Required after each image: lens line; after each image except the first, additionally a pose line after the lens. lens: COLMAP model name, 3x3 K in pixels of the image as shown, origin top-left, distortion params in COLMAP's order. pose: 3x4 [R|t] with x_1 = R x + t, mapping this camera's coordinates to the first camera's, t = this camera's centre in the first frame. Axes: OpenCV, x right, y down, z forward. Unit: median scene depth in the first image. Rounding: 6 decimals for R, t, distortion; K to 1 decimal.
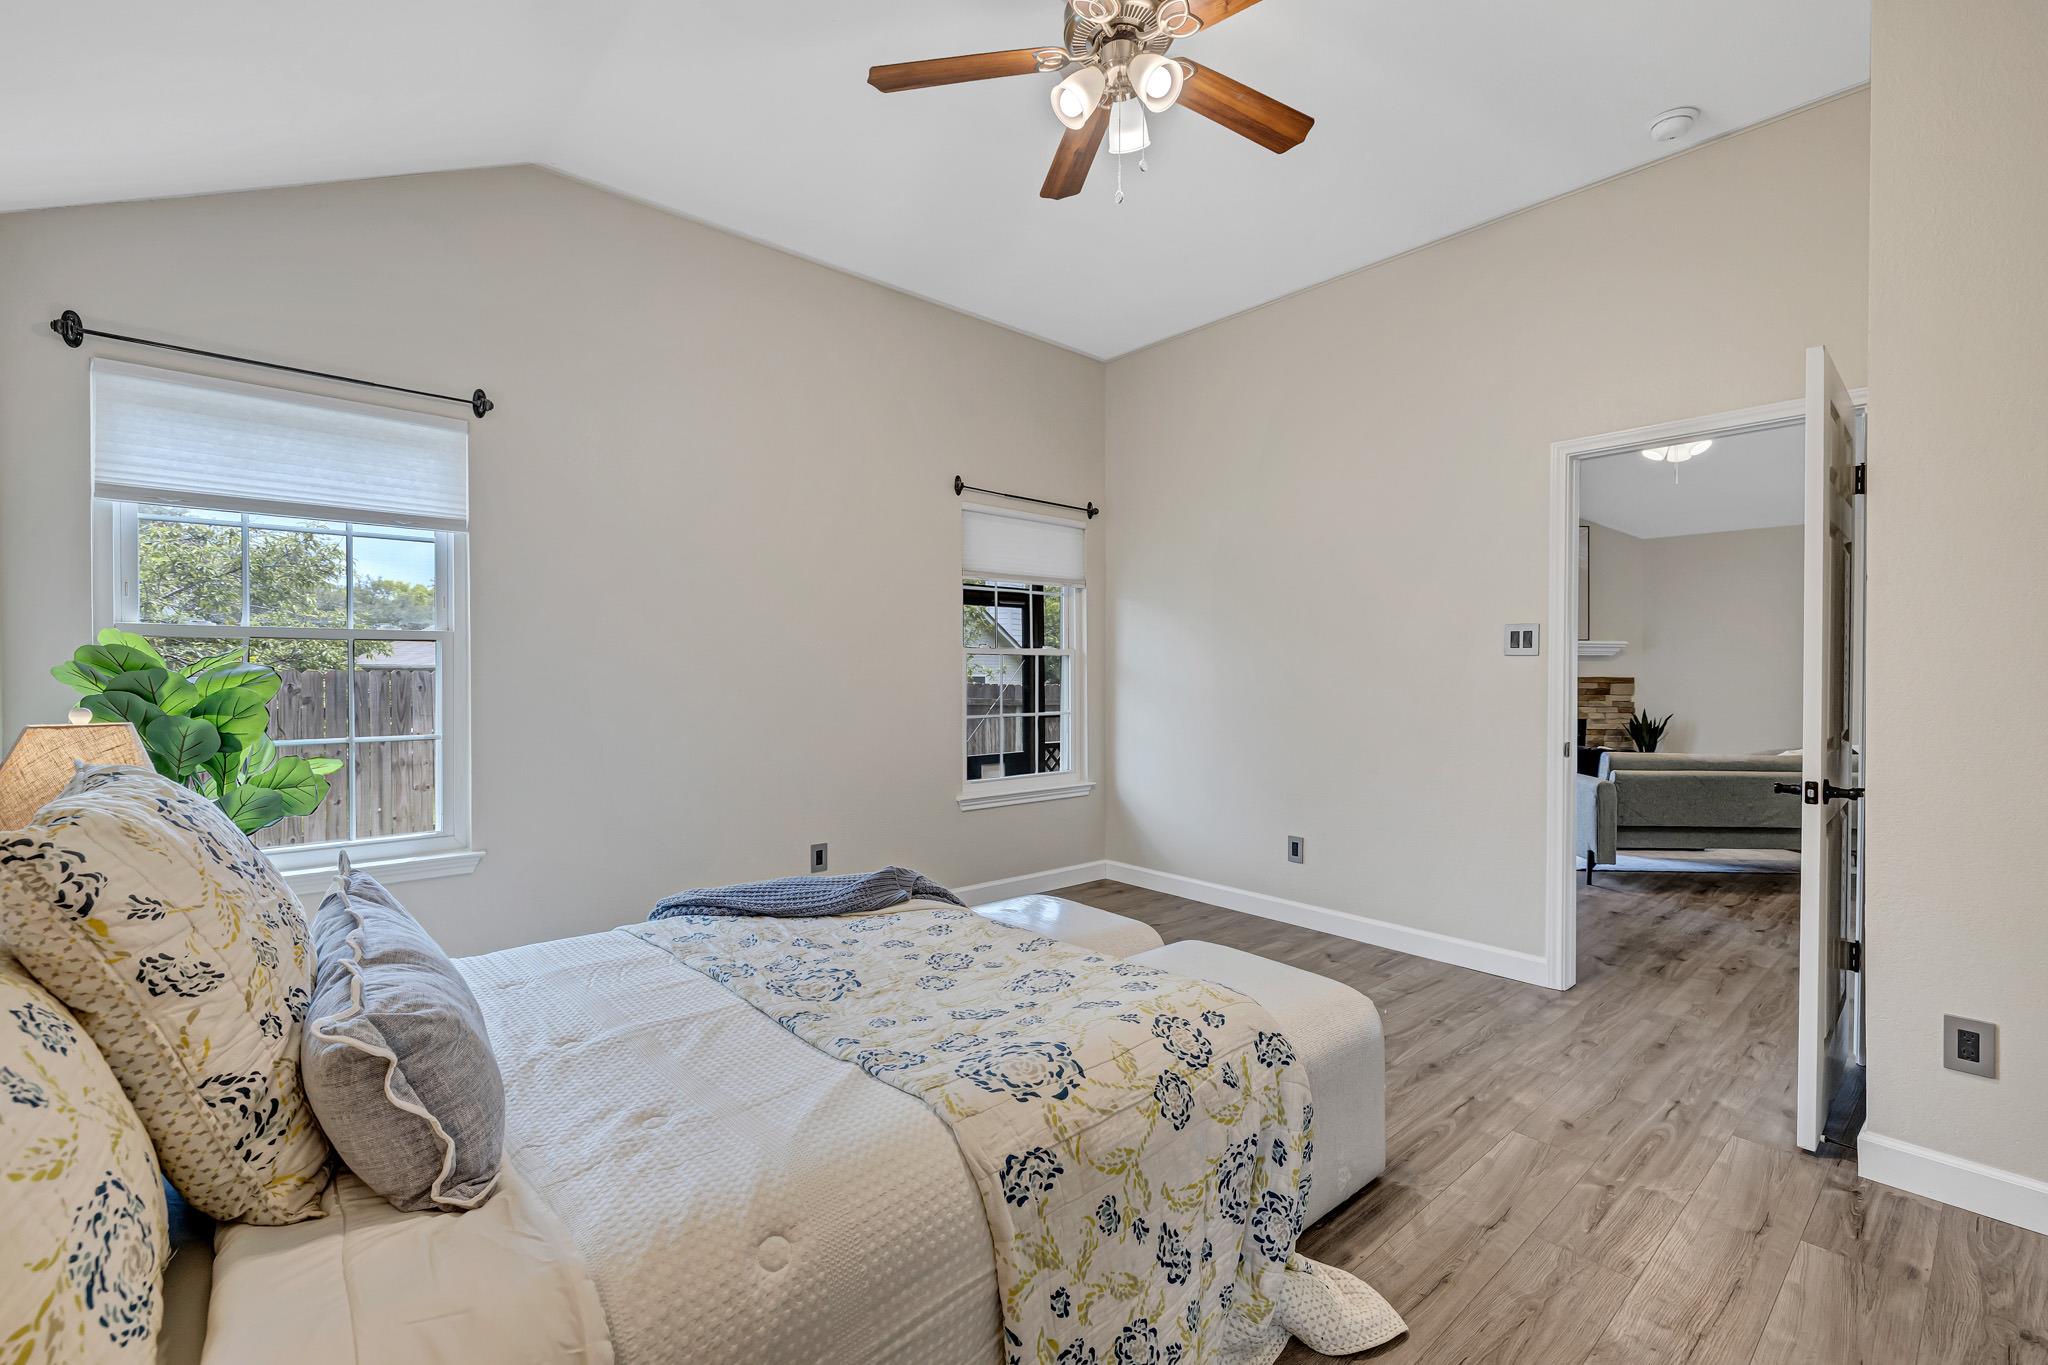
lens RADIAL K [[867.1, 0, 1016.8], [0, 867.1, 671.2], [0, 0, 1]] dist [0.001041, -0.000248]
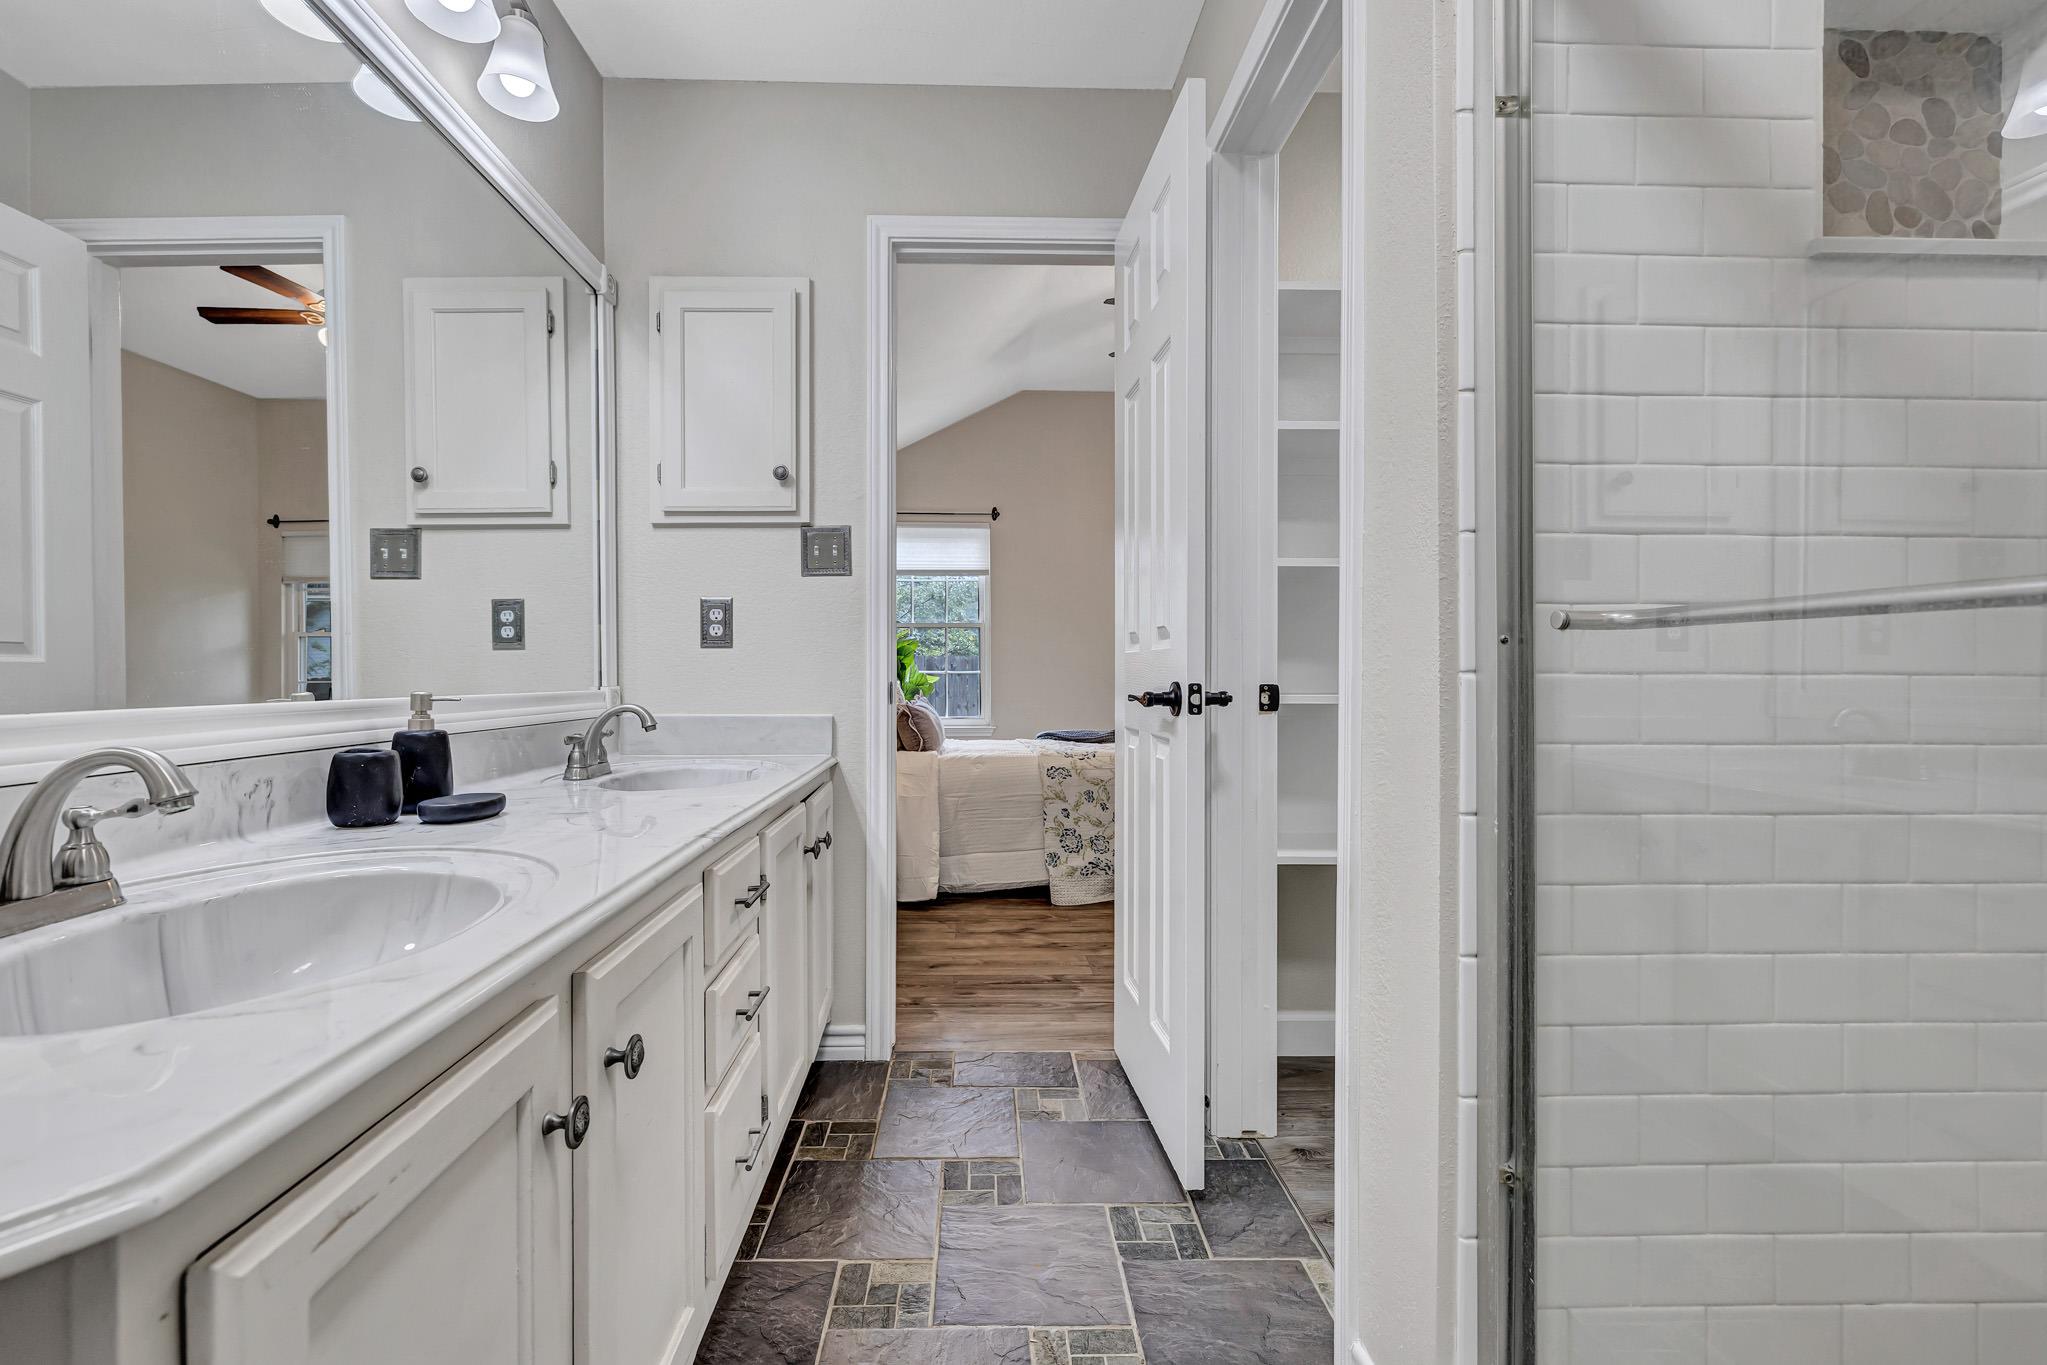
lens RADIAL K [[866.7, 0, 1018.8], [0, 866.7, 666.8], [0, 0, 1]] dist [0.001041, -0.000248]
pose [[0.790449, -0.005419, -0.612504, 1.796131], [0.000718, 0.999968, -0.007921, 0.201865], [0.612528, 0.005822, 0.790428, -1.572257]]
